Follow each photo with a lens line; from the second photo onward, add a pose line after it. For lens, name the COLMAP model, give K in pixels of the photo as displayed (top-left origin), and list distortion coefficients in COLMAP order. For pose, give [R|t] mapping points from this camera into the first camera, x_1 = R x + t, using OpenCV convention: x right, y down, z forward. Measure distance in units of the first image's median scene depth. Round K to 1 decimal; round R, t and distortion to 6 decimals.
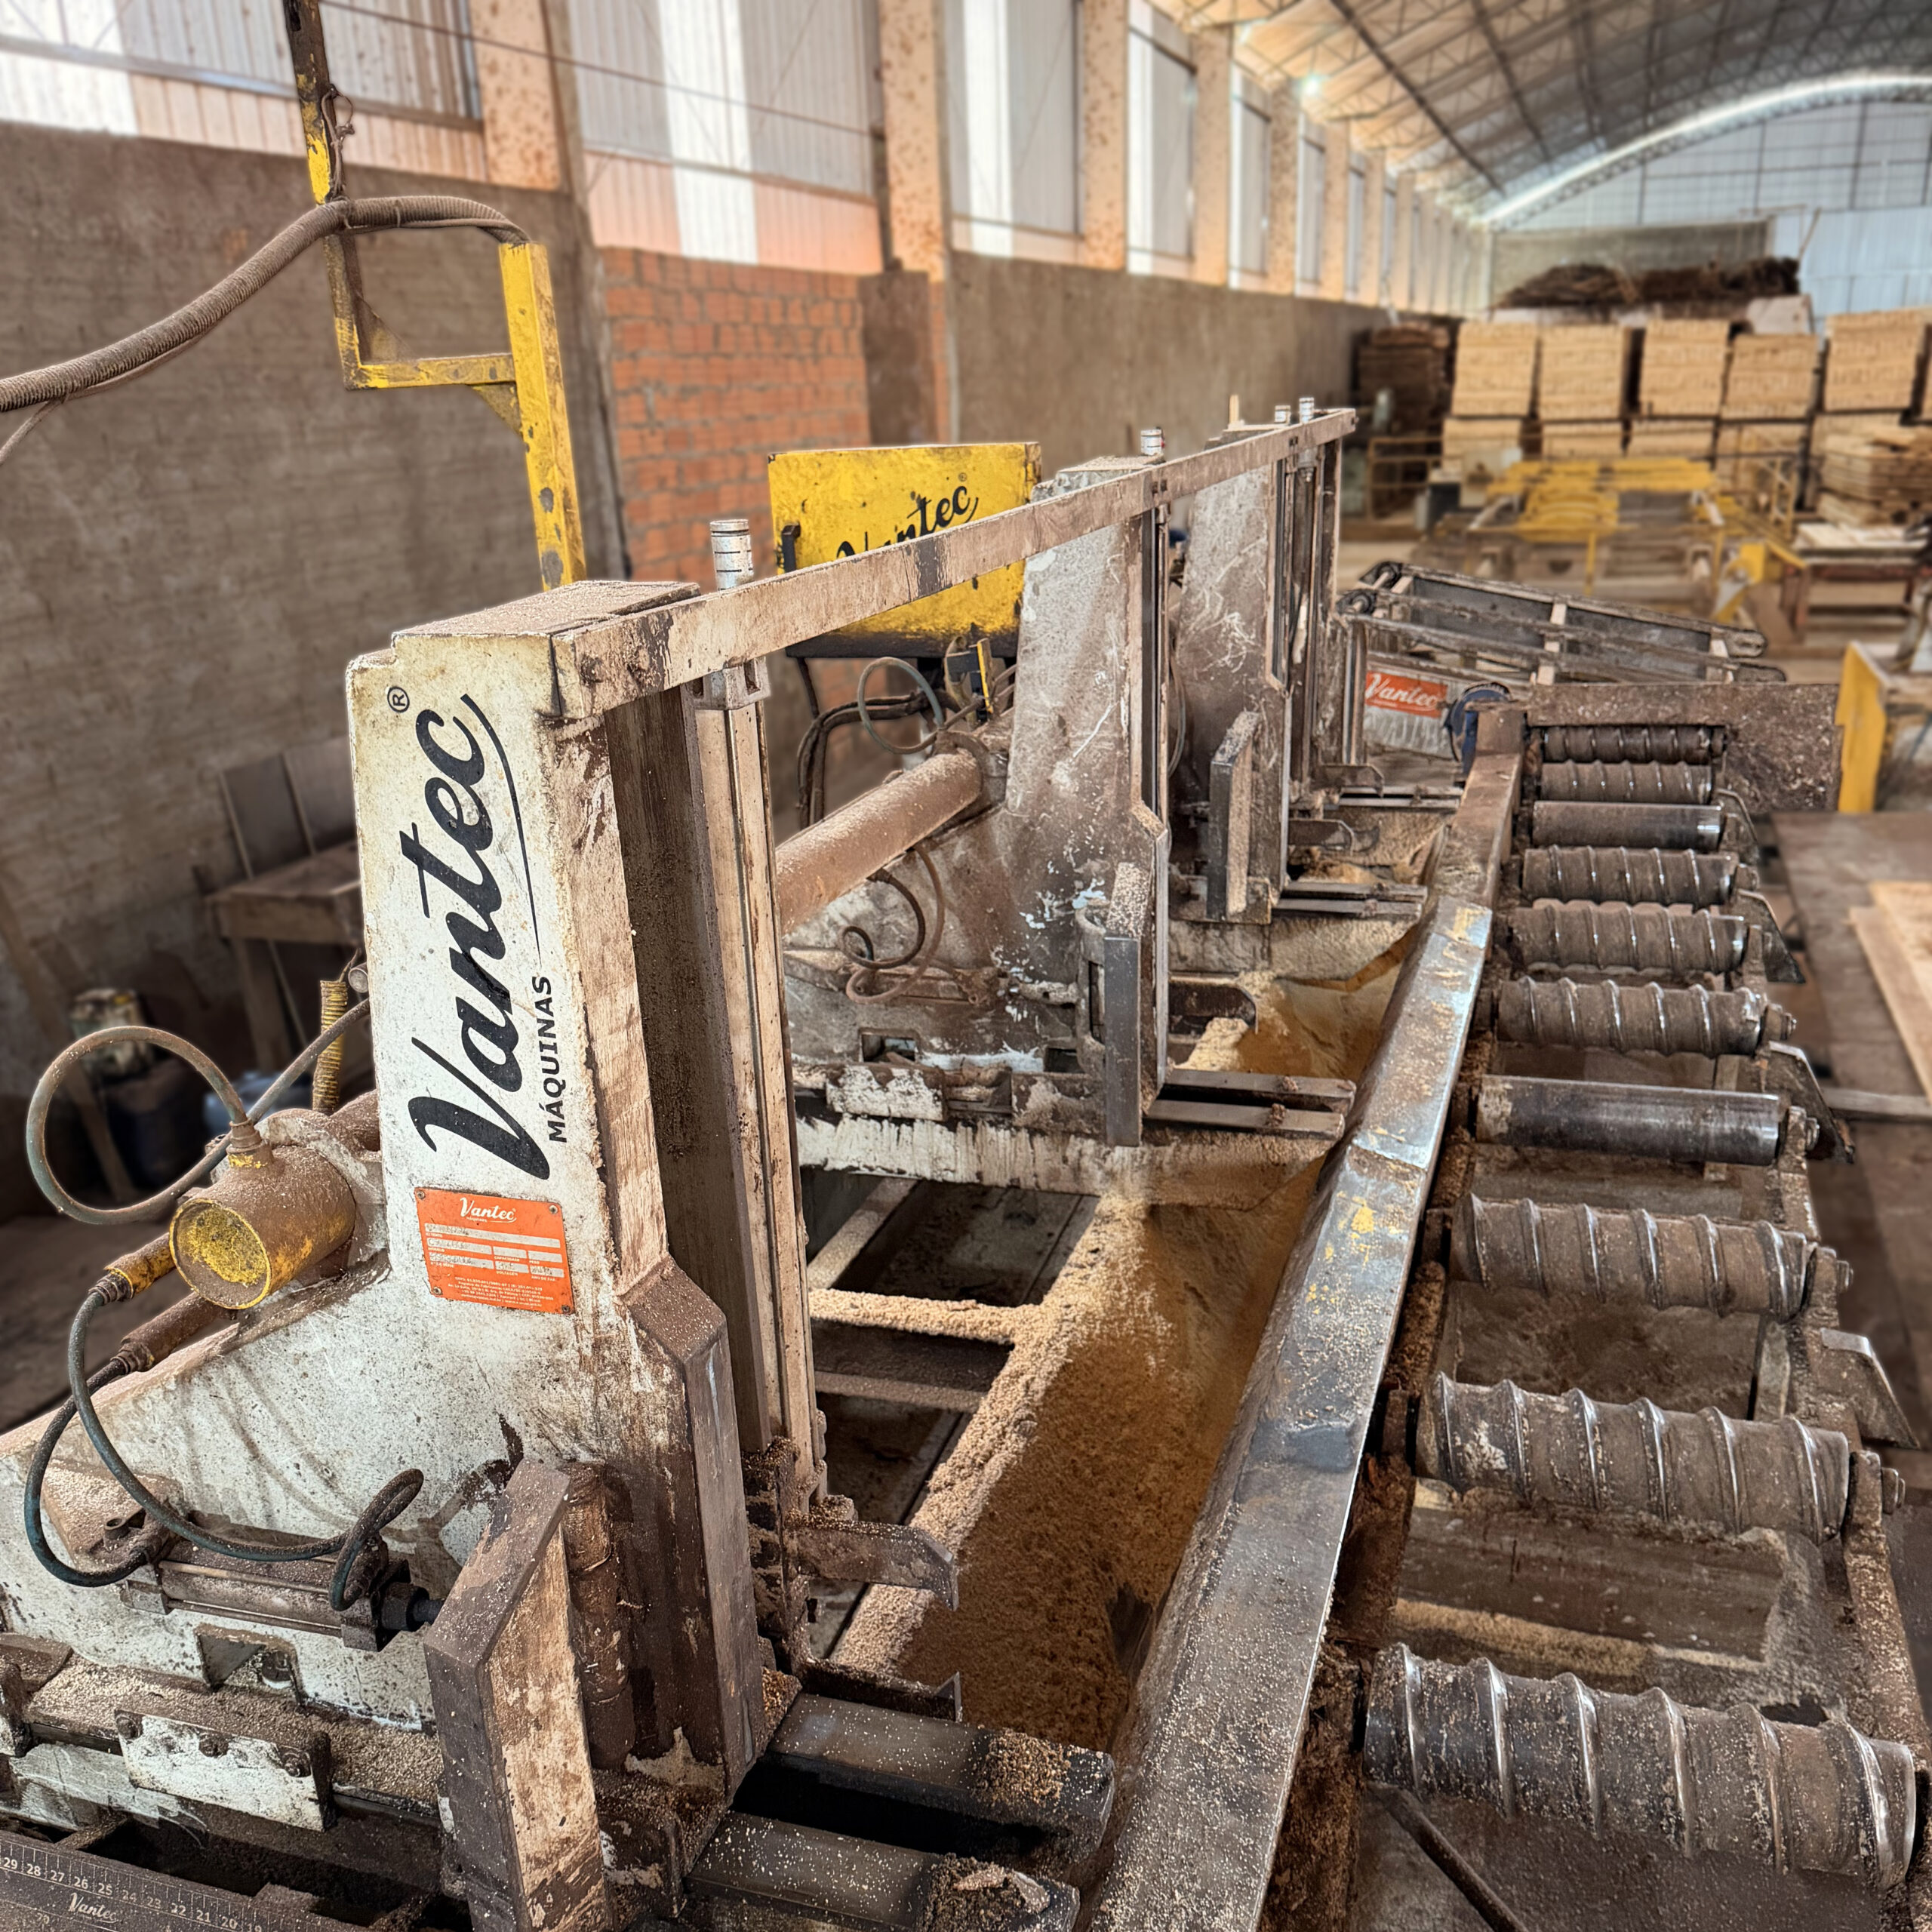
lens RADIAL K [[1885.7, 0, 964.7], [0, 1885.7, 1151.1], [0, 0, 1]] dist [0.012576, -0.007065]
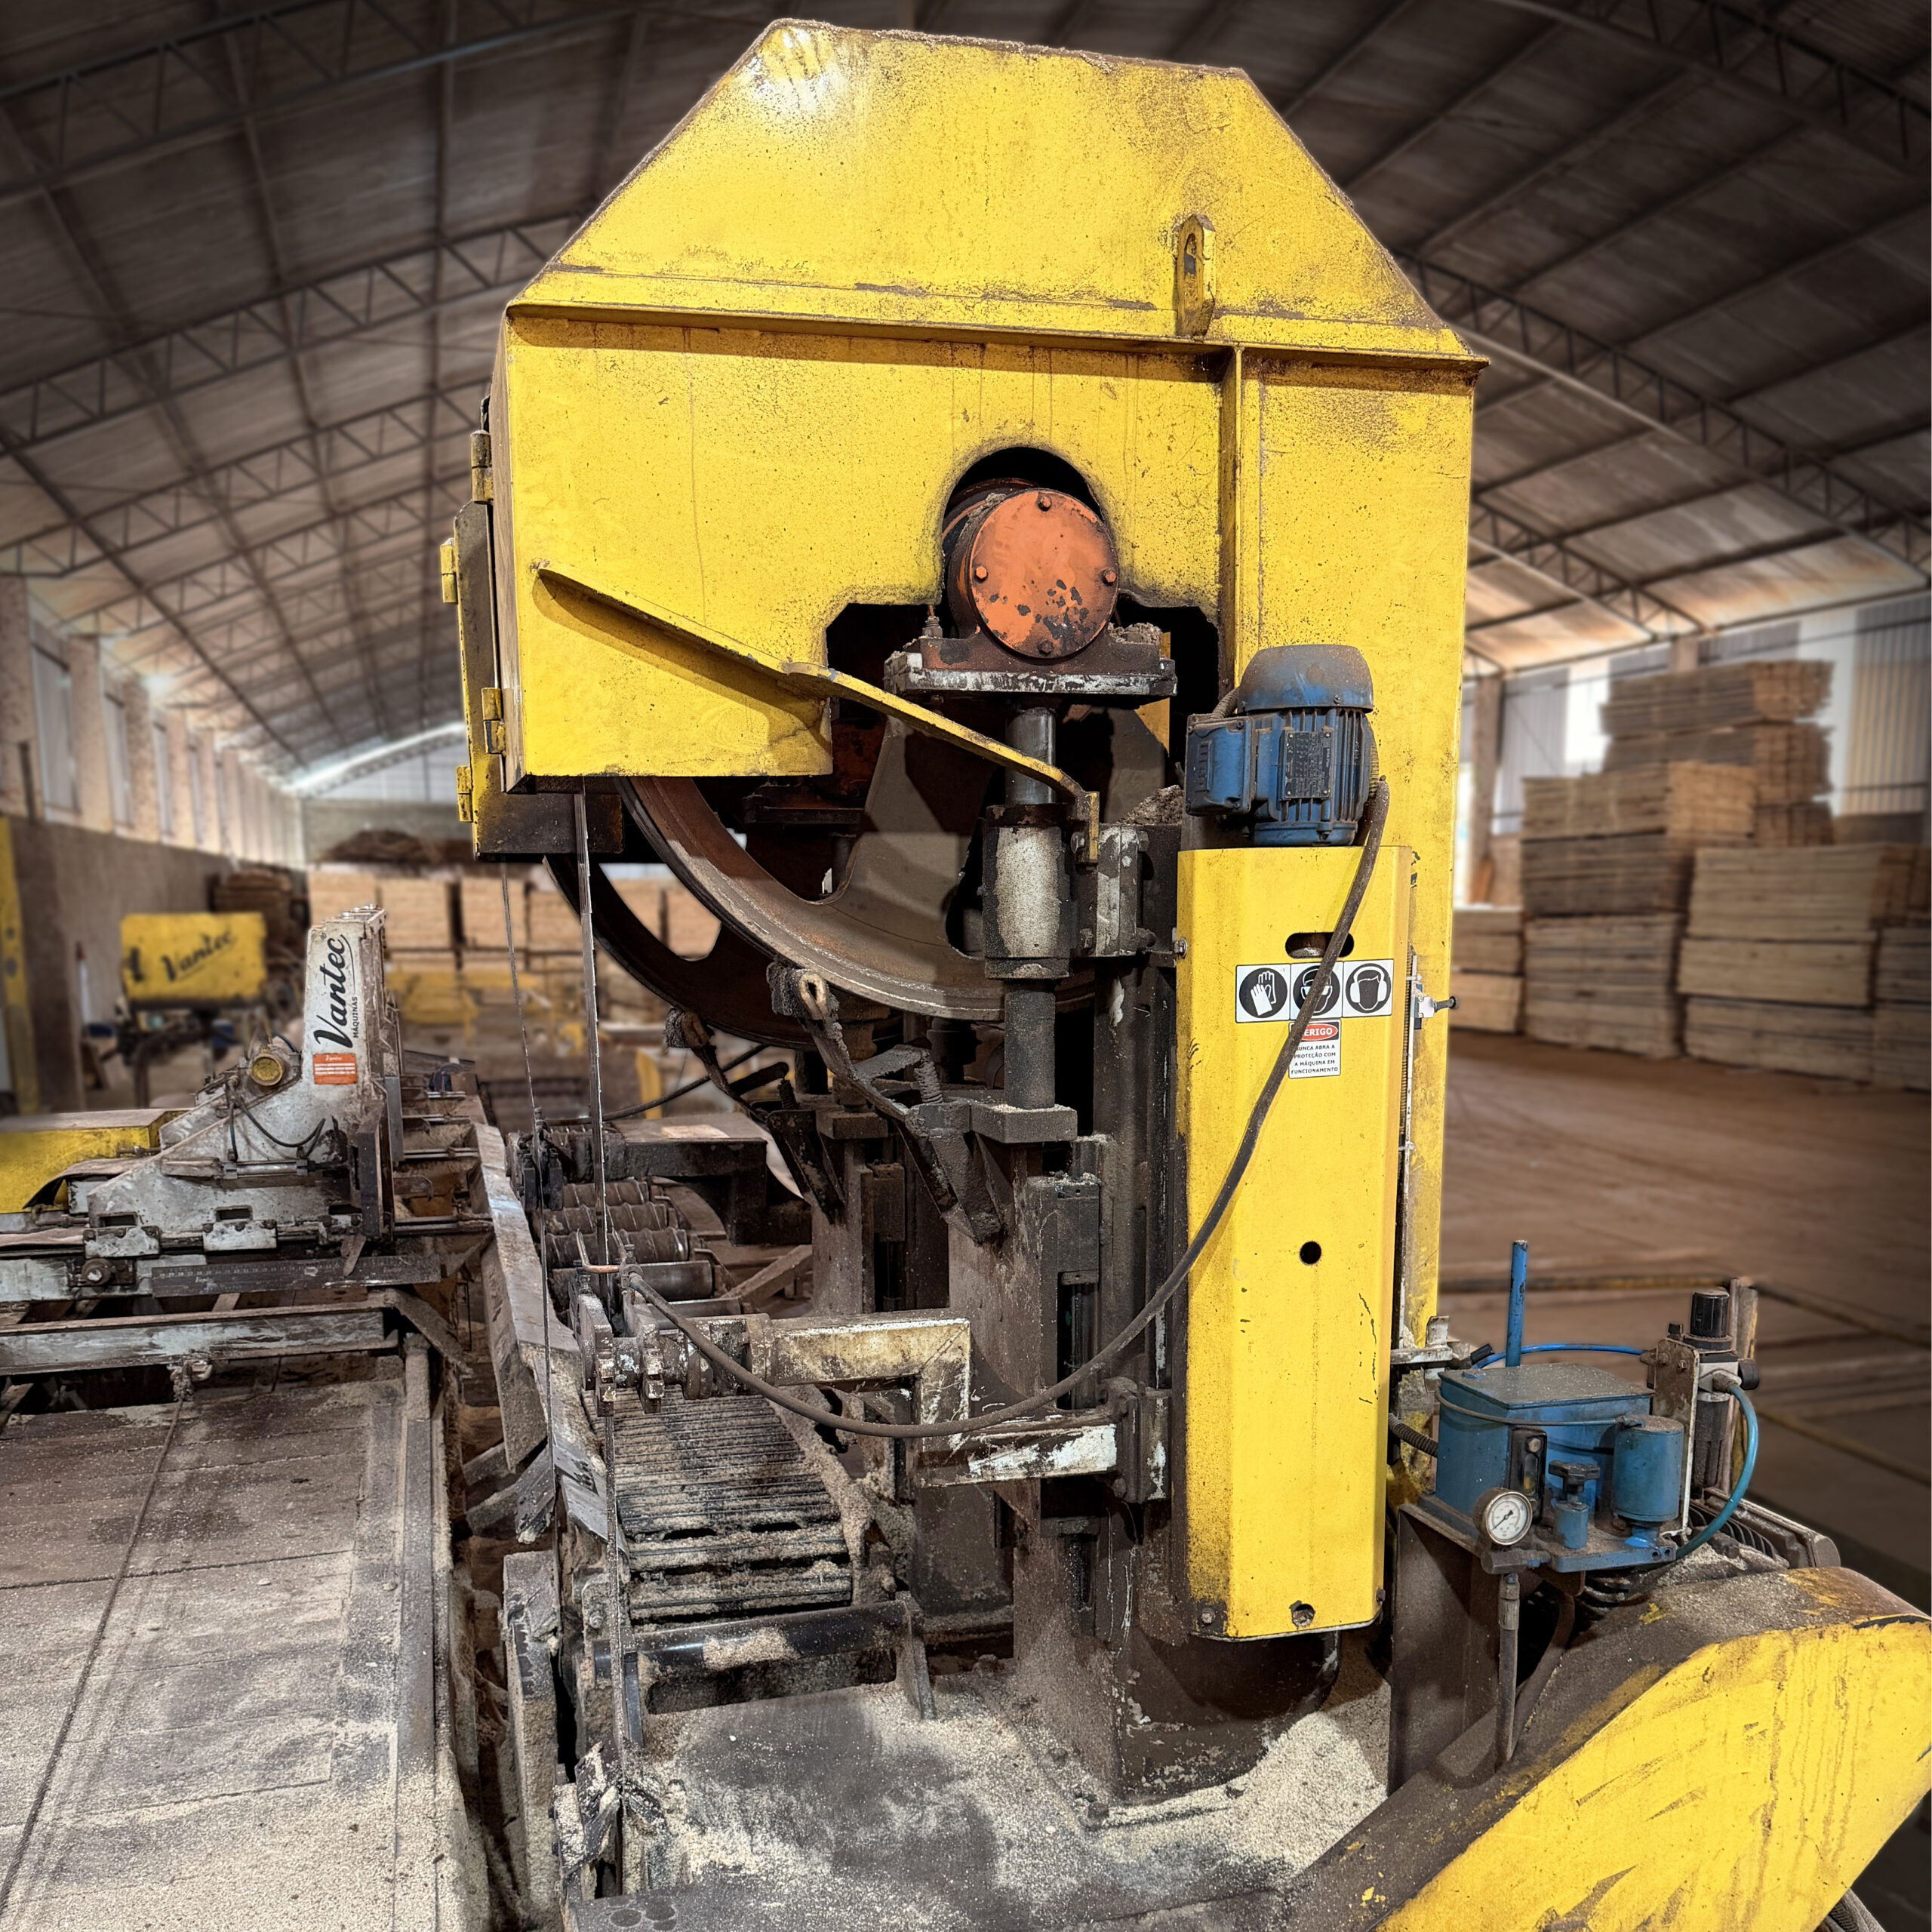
lens RADIAL K [[1892.5, 0, 966.4], [0, 1892.5, 1254.1], [0, 0, 1]] dist [0.075474, -0.015170]
pose [[0.832440, -0.073905, 0.549165, -0.097941], [0.191213, 0.968501, -0.159509, 0.094874], [-0.520079, 0.237789, 0.820350, -0.211076]]
